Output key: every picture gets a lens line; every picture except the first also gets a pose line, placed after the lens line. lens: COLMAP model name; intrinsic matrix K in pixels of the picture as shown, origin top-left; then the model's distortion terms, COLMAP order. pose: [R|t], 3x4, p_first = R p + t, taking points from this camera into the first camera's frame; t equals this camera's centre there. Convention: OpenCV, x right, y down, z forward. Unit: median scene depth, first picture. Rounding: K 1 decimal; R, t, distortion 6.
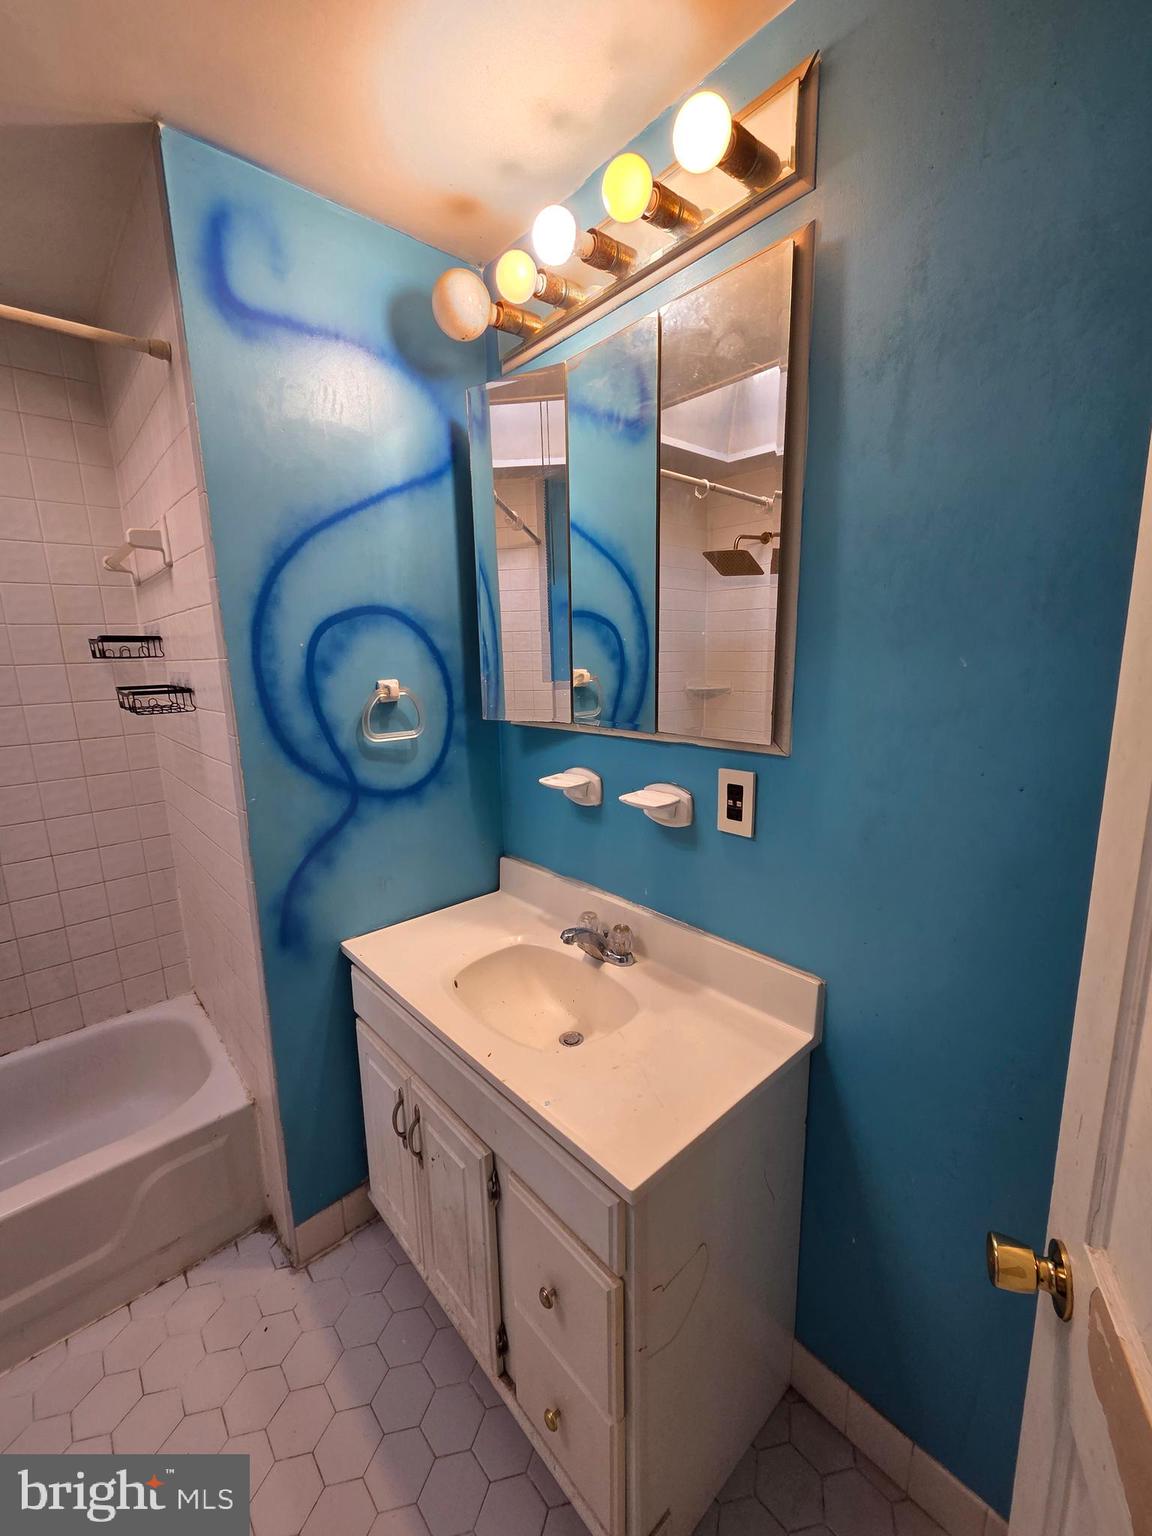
lens RADIAL K [[625.0, 0, 567.6], [0, 625.0, 768.8], [0, 0, 1]] dist [0.009151, -0.003943]
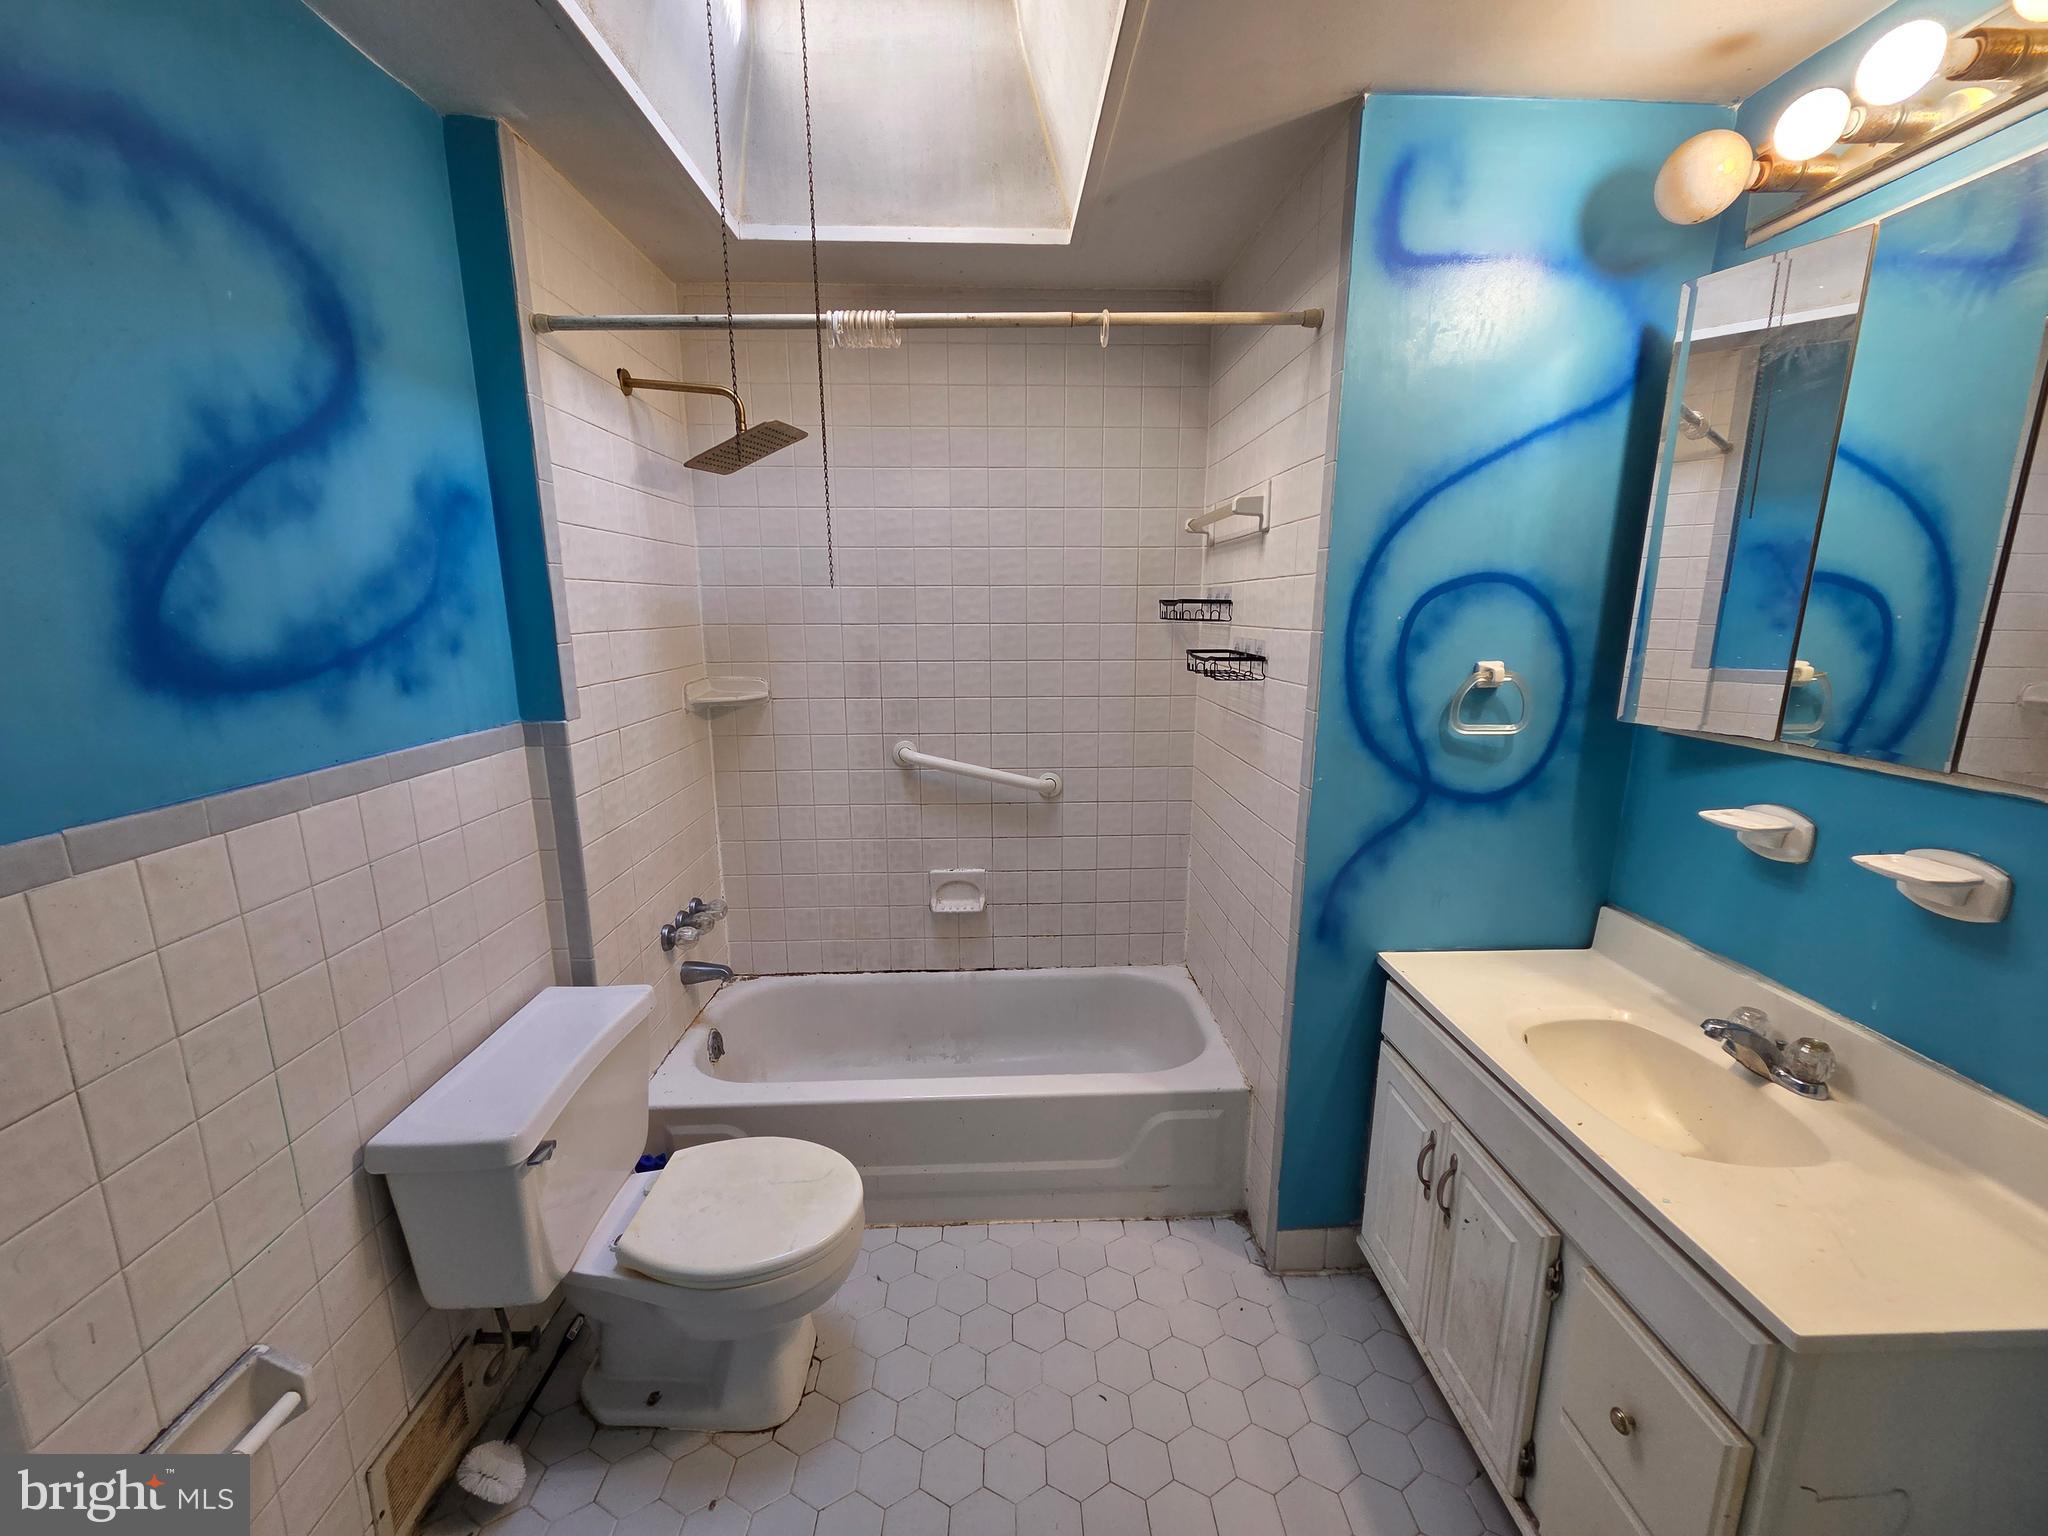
lens RADIAL K [[833.4, 0, 1025.4], [0, 833.4, 781.0], [0, 0, 1]] dist [0.009151, -0.003943]
pose [[0.776560, 0.155089, -0.610657, -0.066020], [-0.137623, 0.987580, 0.075804, 0.015983], [0.614829, 0.025174, 0.788259, -0.257300]]
